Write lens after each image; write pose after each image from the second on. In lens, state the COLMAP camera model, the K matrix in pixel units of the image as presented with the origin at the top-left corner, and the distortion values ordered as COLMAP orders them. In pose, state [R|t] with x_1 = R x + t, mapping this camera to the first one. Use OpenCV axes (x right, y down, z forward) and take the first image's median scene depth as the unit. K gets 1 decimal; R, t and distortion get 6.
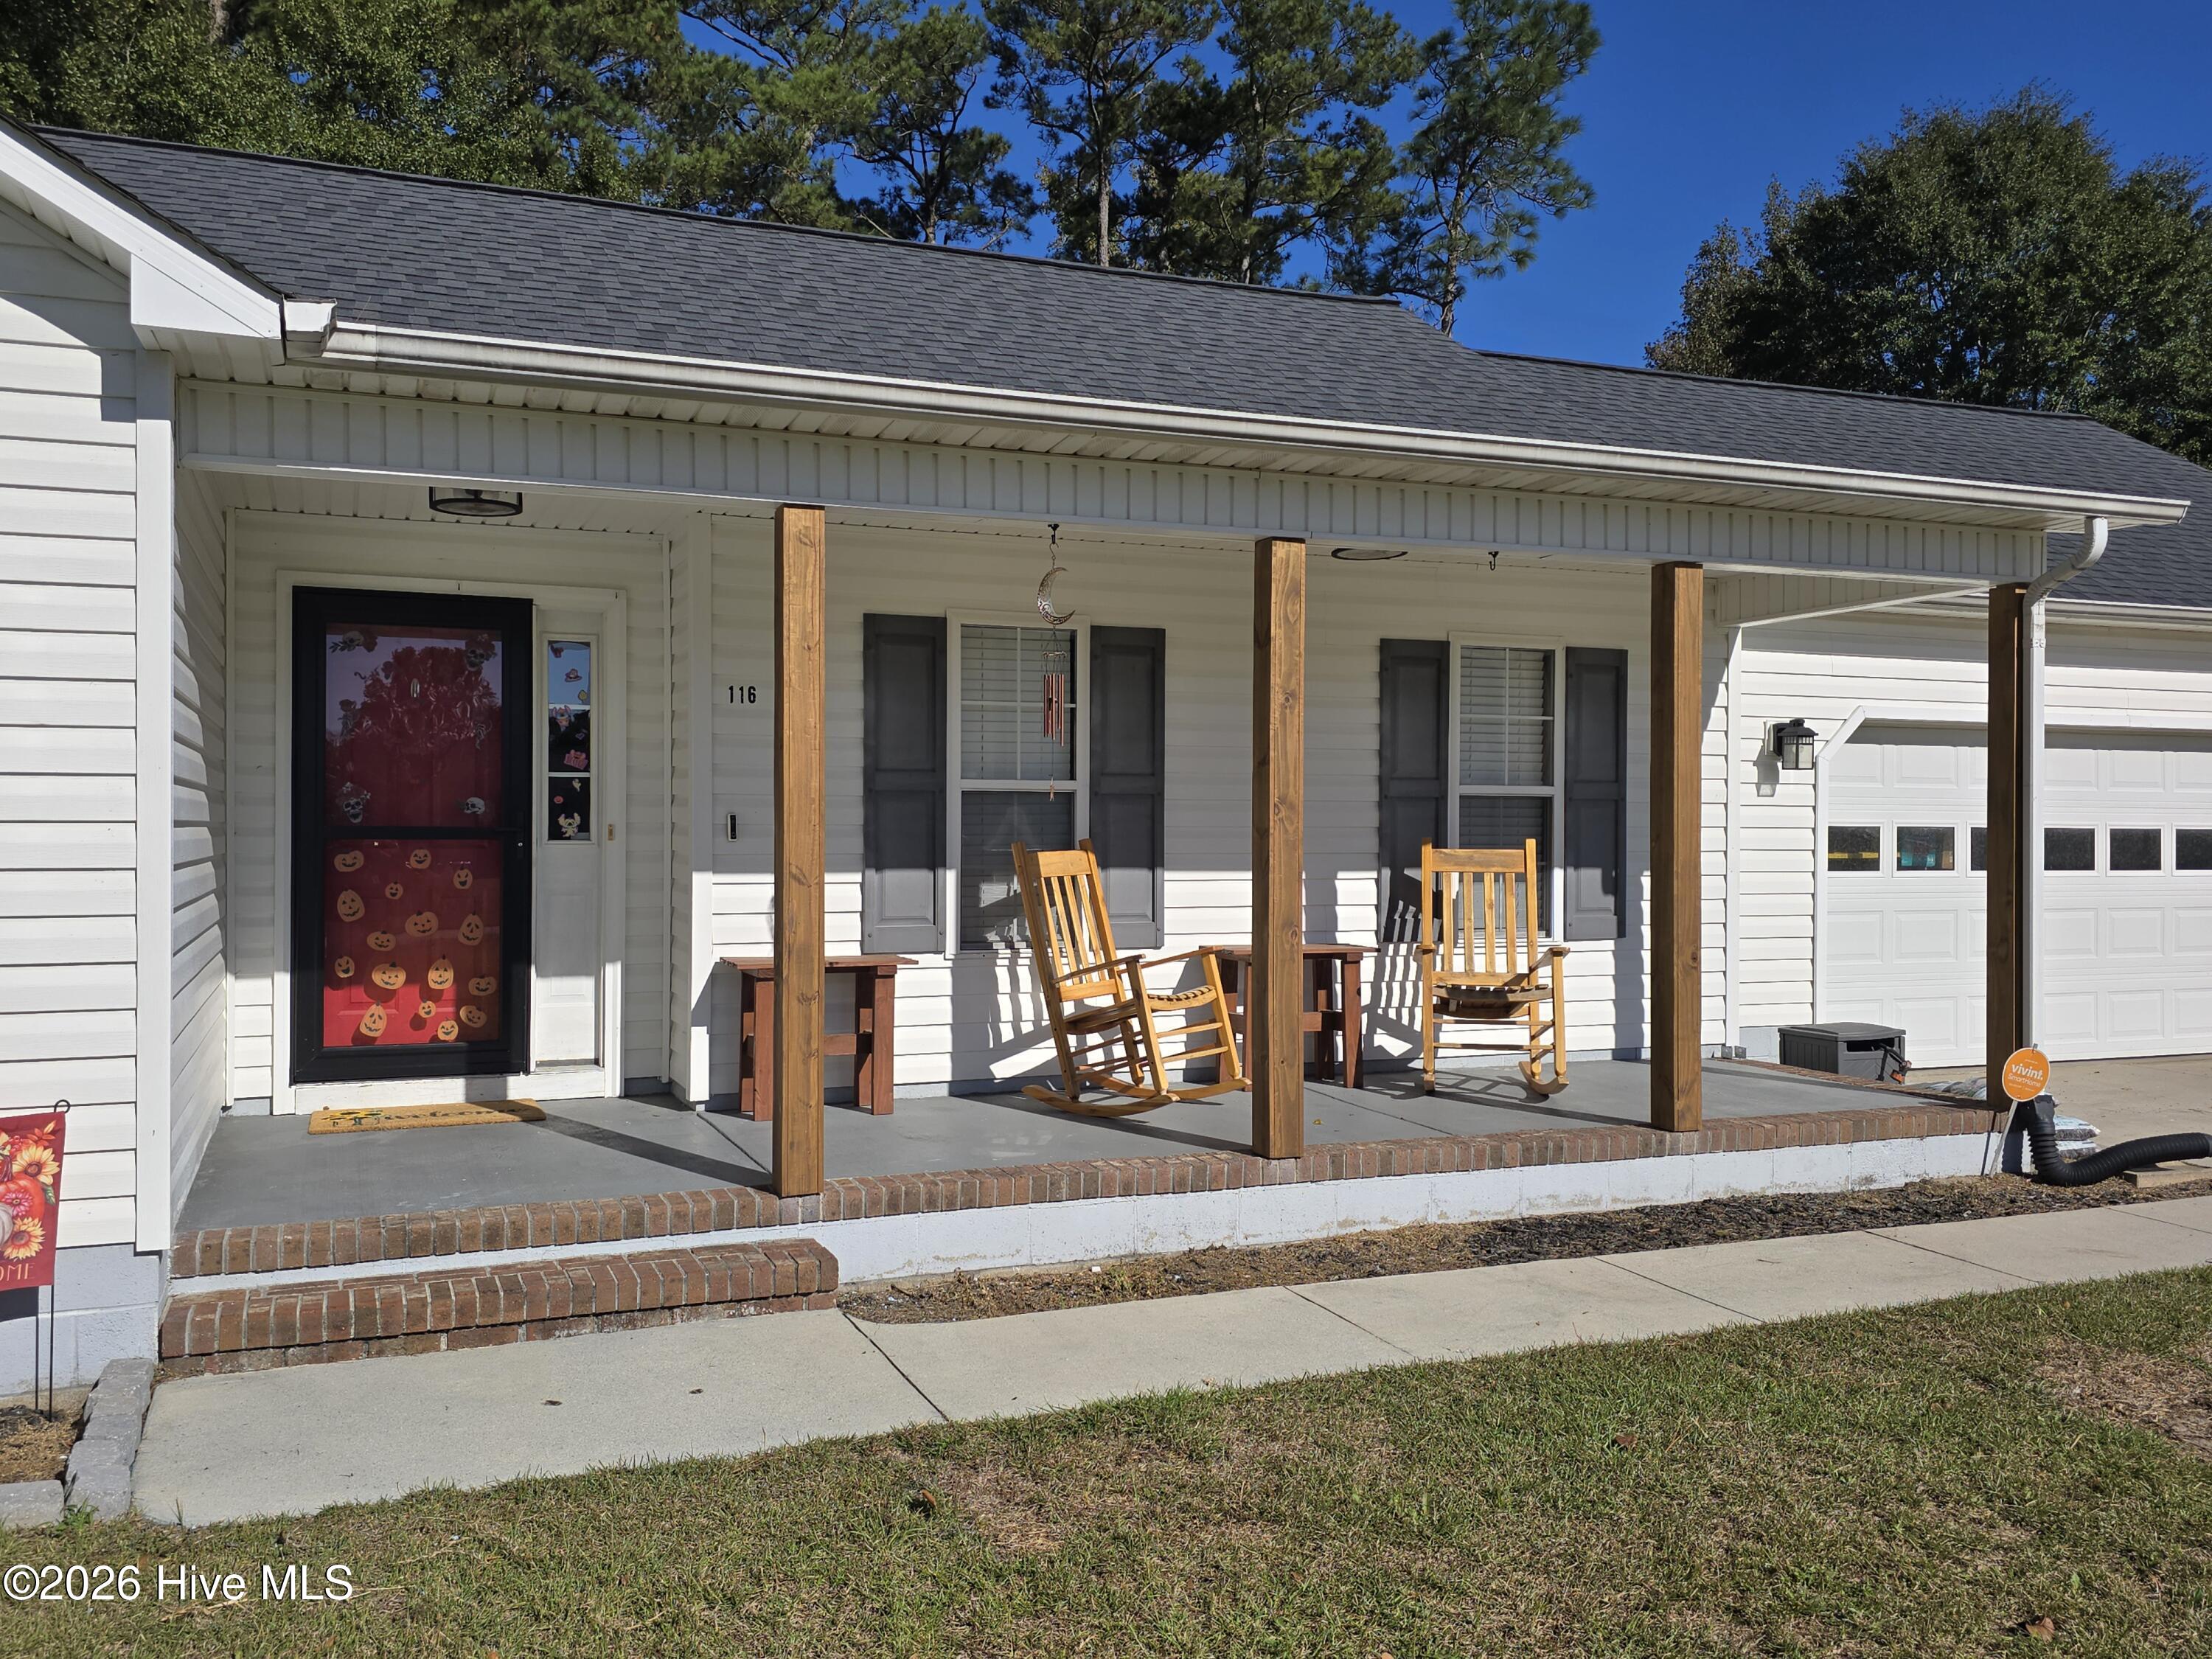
lens RADIAL K [[1812.6, 0, 1070.8], [0, 1812.6, 817.8], [0, 0, 1]] dist [0.079390, -0.066965]
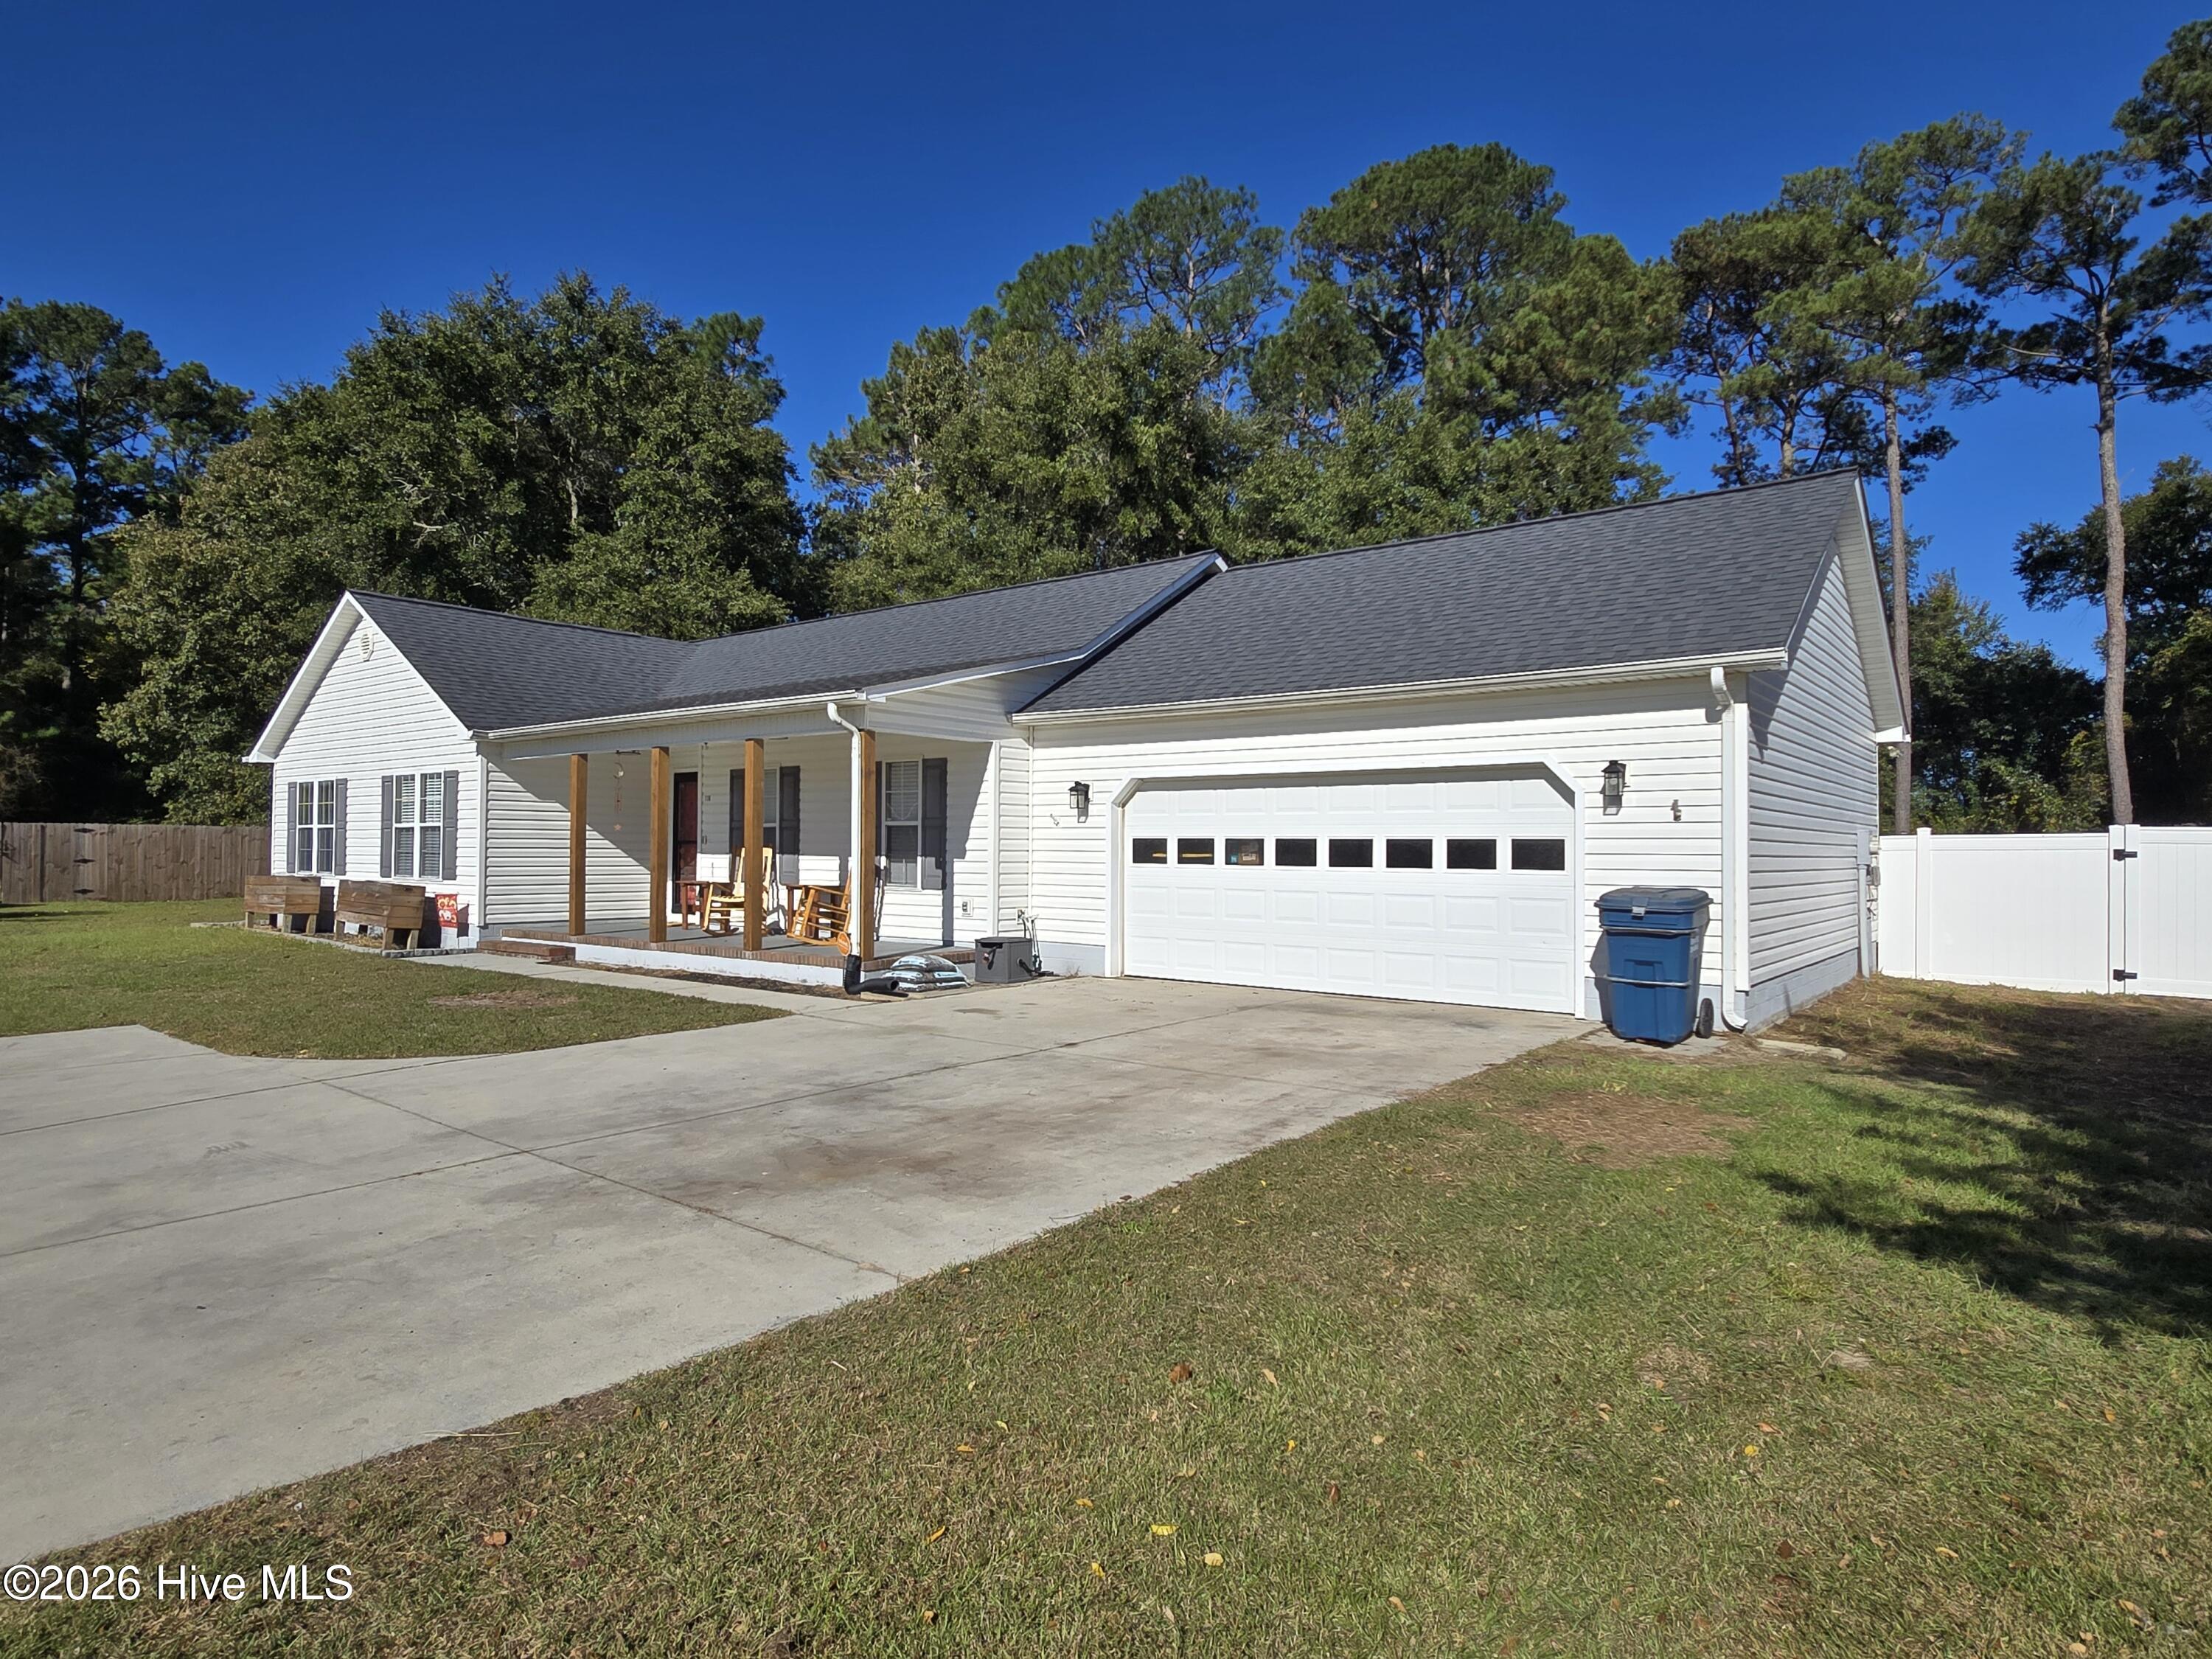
lens RADIAL K [[1257.4, 0, 1104.0], [0, 1257.4, 810.2], [0, 0, 1]] dist [-0.002255, 0.004366]
pose [[0.495054, -0.025530, -0.868487, 1.593275], [0.002571, 0.999607, -0.027919, 0.012889], [0.868859, 0.011589, 0.494925, 0.390329]]
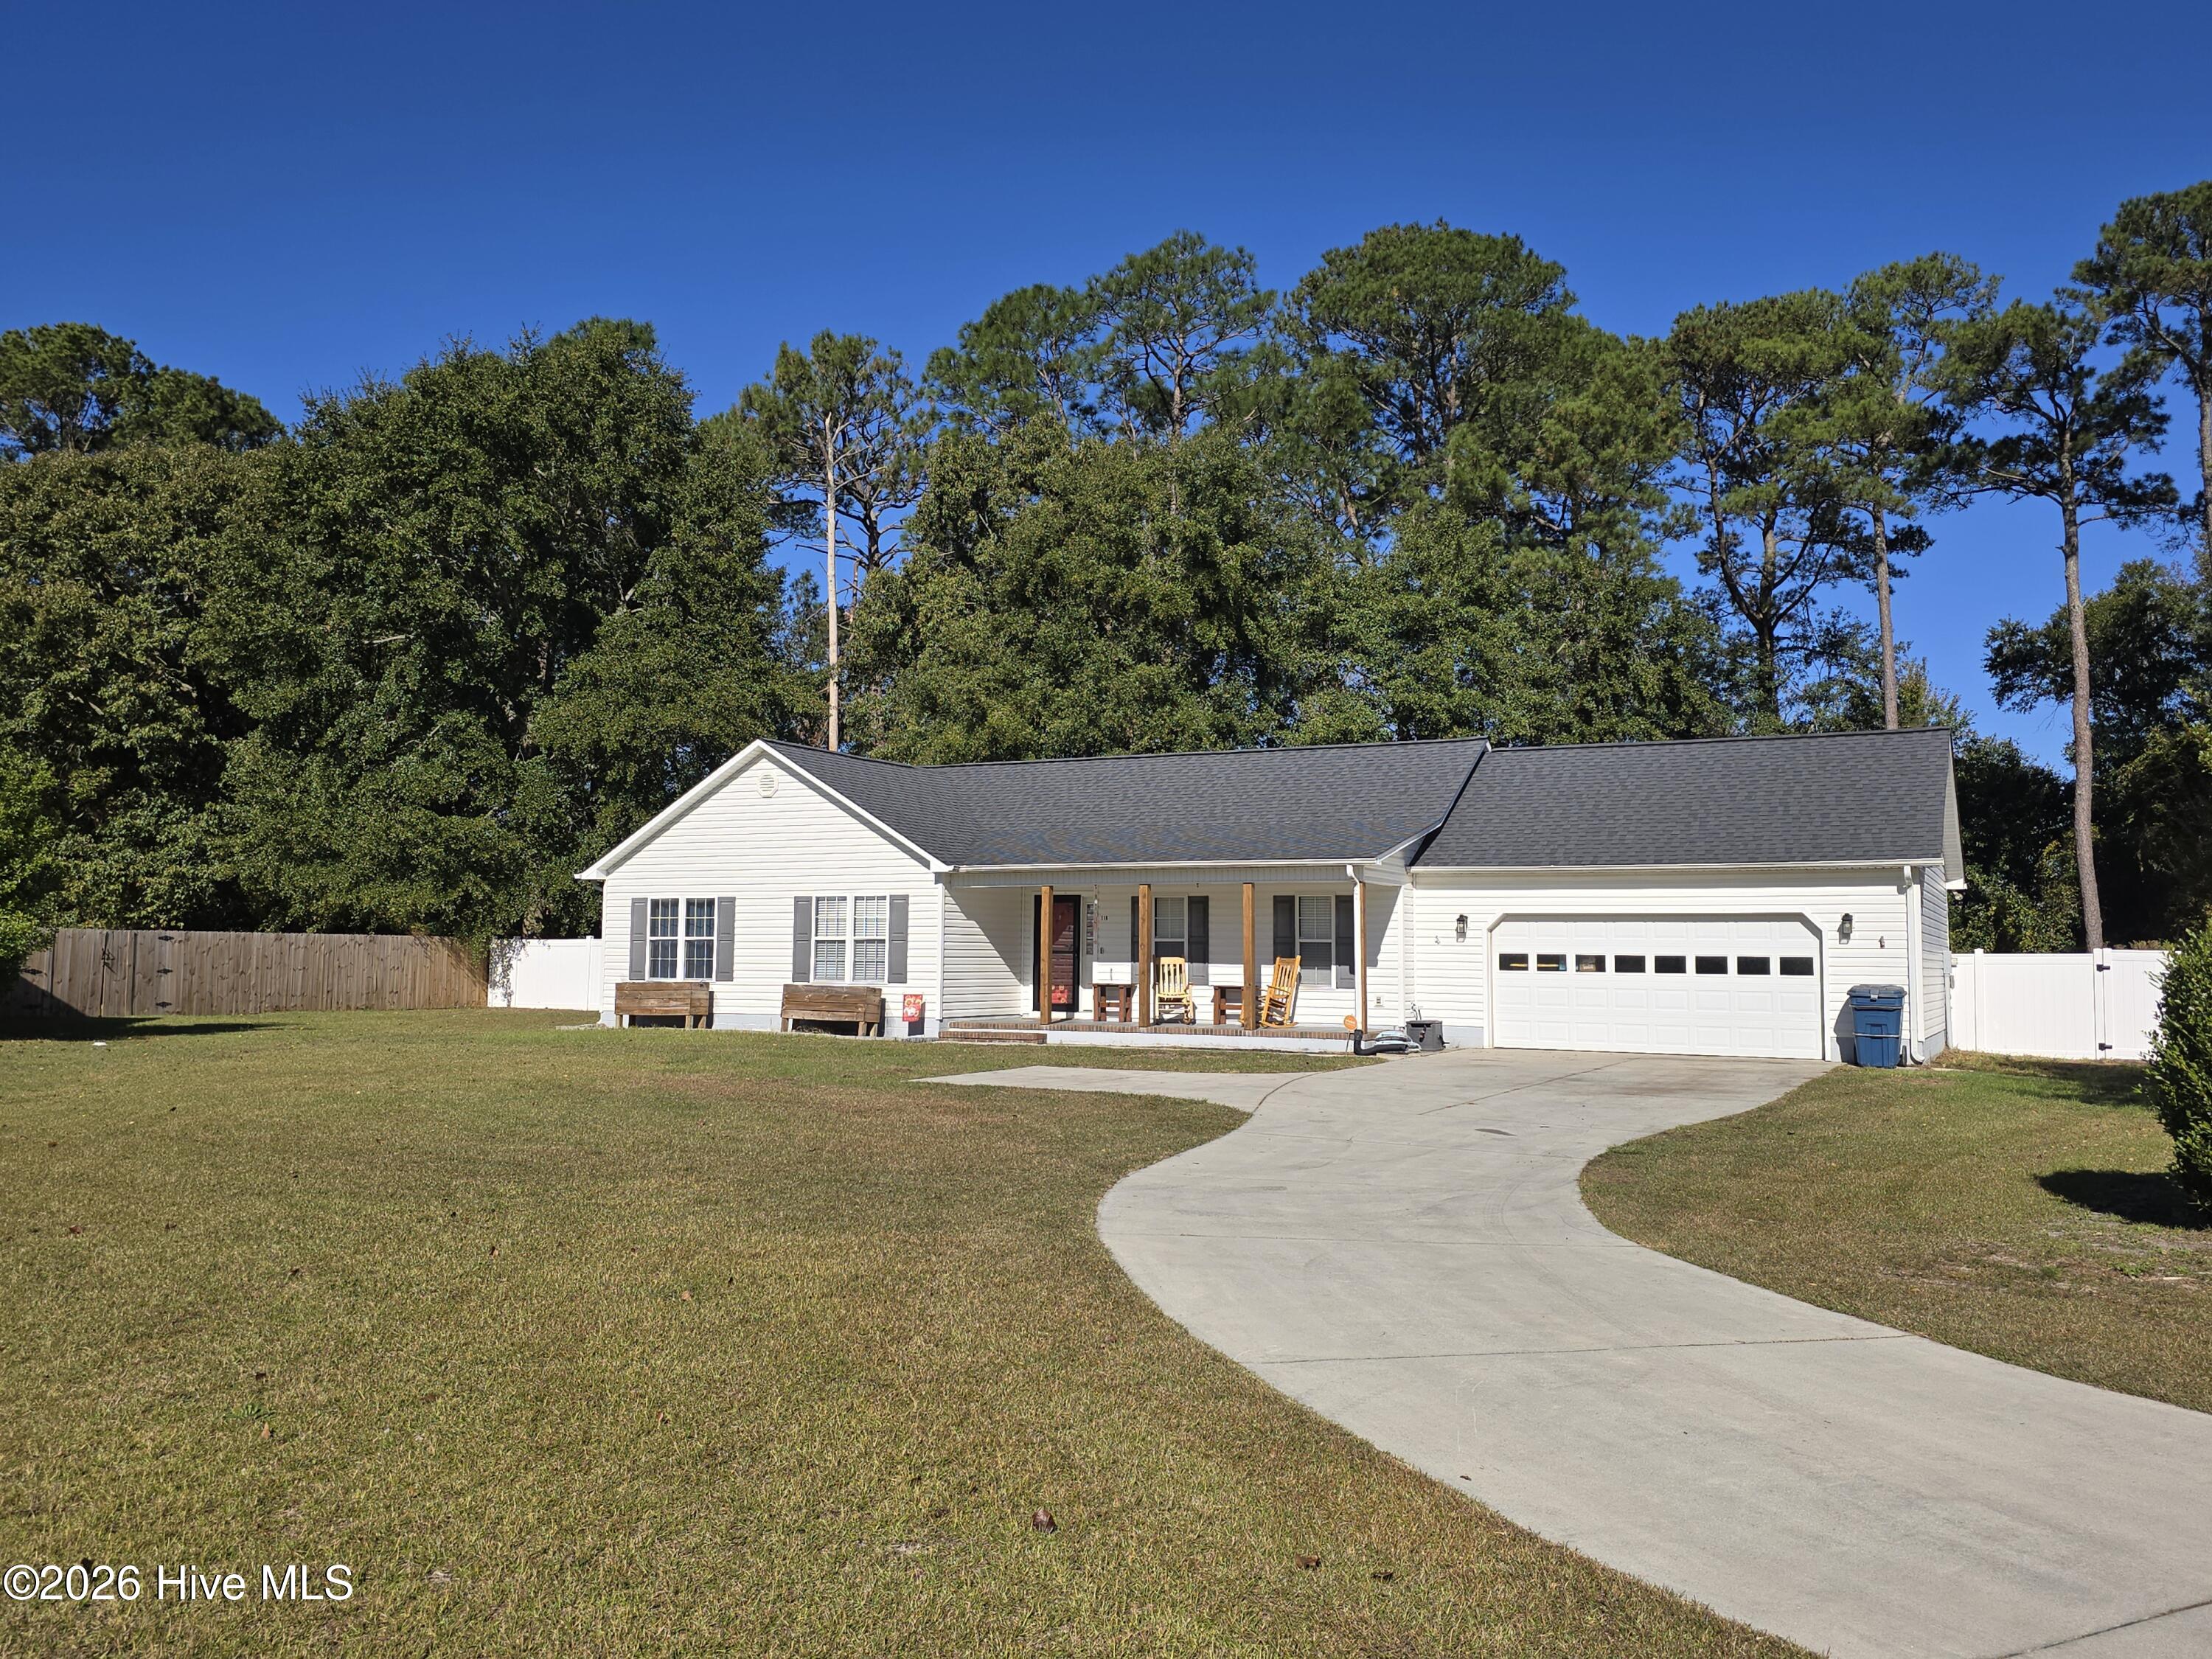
lens RADIAL K [[1812.6, 0, 1107.0], [0, 1812.6, 790.6], [0, 0, 1]] dist [0.079390, -0.066965]
pose [[0.652043, -0.065723, -0.755328, 2.220376], [-0.001005, 0.996160, -0.087546, 0.001741], [0.758181, 0.057843, 0.649474, -1.260460]]
